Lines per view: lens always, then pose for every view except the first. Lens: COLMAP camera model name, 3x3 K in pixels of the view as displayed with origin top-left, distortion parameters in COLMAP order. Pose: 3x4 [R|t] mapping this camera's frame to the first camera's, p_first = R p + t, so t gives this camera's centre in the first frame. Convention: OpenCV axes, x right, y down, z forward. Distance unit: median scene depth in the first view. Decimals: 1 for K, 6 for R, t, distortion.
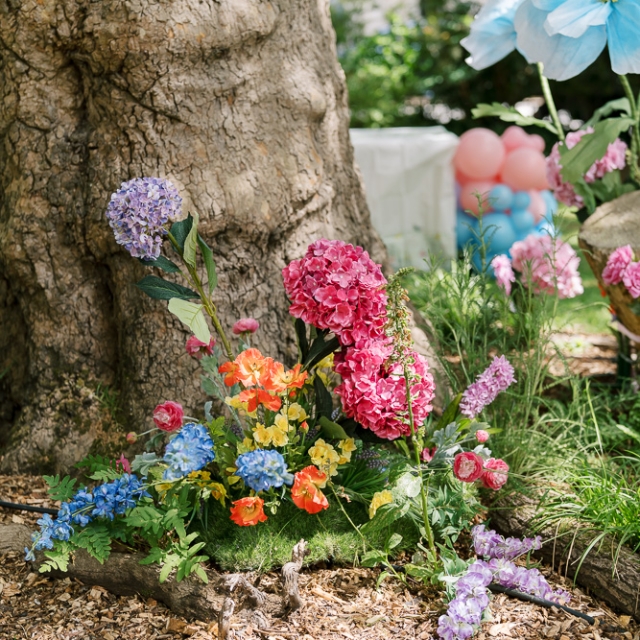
lens RADIAL K [[1348.9, 0, 320.0], [0, 1348.9, 320.0], [0, 0, 1]] dist [-0.115861, 0.242861]
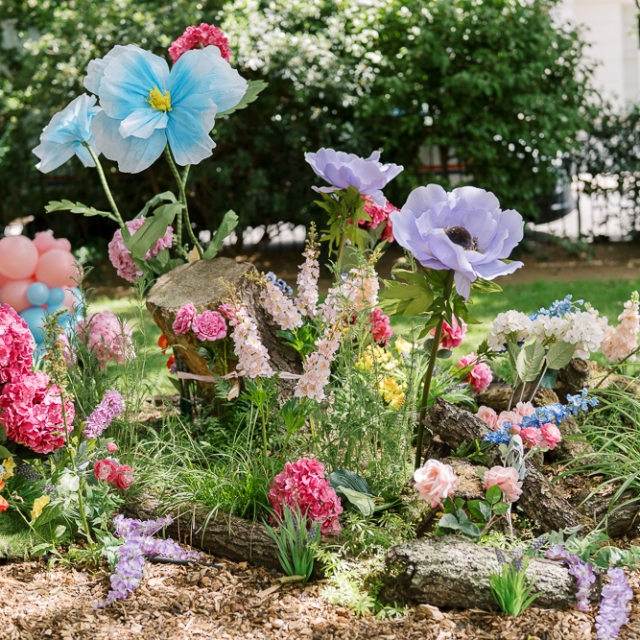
lens RADIAL K [[1348.9, 0, 320.0], [0, 1348.9, 320.0], [0, 0, 1]] dist [-0.115861, 0.242861]
pose [[0.919249, -0.066815, 0.387966, -0.190771], [0.103614, 0.991809, -0.074696, 0.085609], [-0.379798, 0.108863, 0.918642, -0.262949]]
